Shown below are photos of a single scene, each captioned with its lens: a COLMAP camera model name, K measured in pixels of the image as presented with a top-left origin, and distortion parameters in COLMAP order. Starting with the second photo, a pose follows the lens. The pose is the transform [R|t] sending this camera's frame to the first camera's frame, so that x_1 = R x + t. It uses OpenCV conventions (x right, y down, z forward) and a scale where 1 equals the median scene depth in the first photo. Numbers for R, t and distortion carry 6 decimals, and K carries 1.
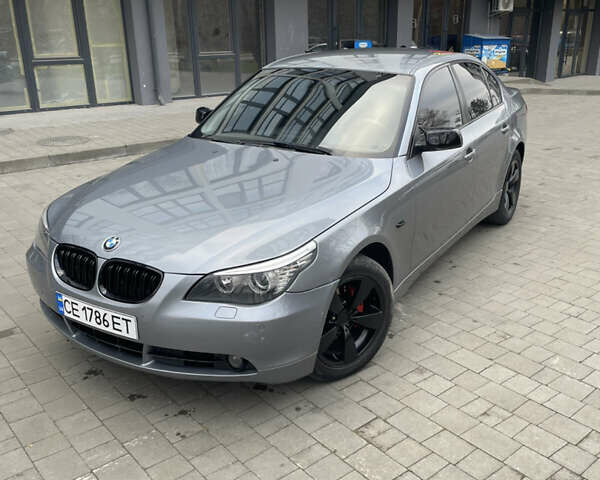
lens RADIAL K [[607.4, 0, 300.0], [0, 607.4, 240.0], [0, 0, 1]] dist [0.116041, -0.204530]
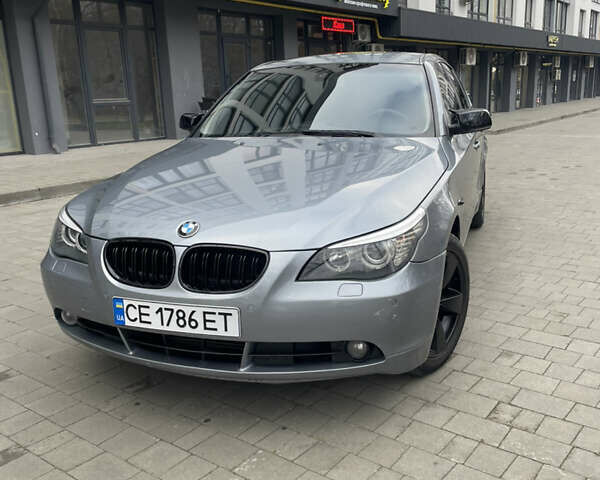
lens RADIAL K [[603.5, 0, 300.0], [0, 603.5, 240.0], [0, 0, 1]] dist [0.131489, -0.213476]
pose [[0.973730, -0.074598, 0.215139, -0.340415], [0.095357, 0.991566, -0.087771, 0.108735], [-0.206777, 0.105980, 0.972631, 0.170440]]
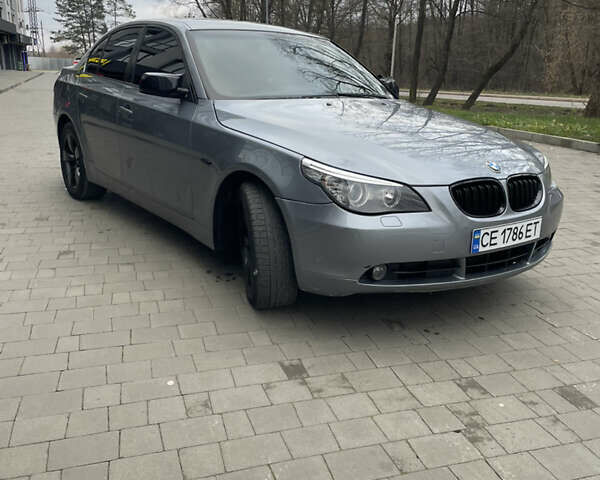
lens RADIAL K [[607.4, 0, 300.0], [0, 607.4, 240.0], [0, 0, 1]] dist [0.116041, -0.204530]
pose [[0.369368, -0.237617, 0.898390, -1.419826], [0.276684, 0.951032, 0.137784, -0.112288], [-0.887138, 0.197677, 0.417026, 0.887744]]
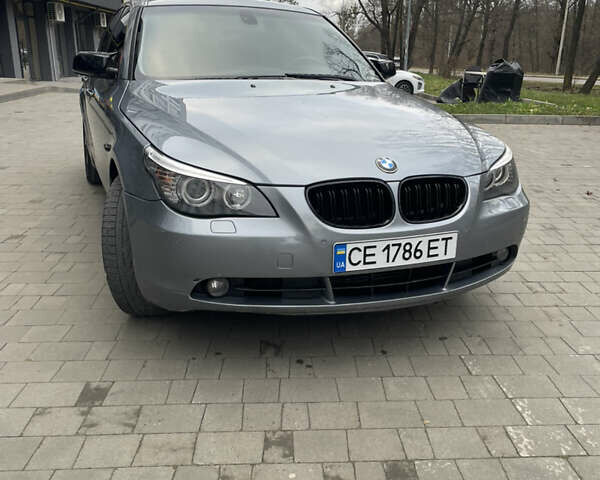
lens RADIAL K [[603.5, 0, 300.0], [0, 603.5, 240.0], [0, 0, 1]] dist [0.131489, -0.213476]
pose [[0.595831, -0.221882, 0.771851, -1.044673], [0.244615, 0.965552, 0.088735, 0.003037], [-0.764951, 0.135935, 0.629581, 0.591049]]
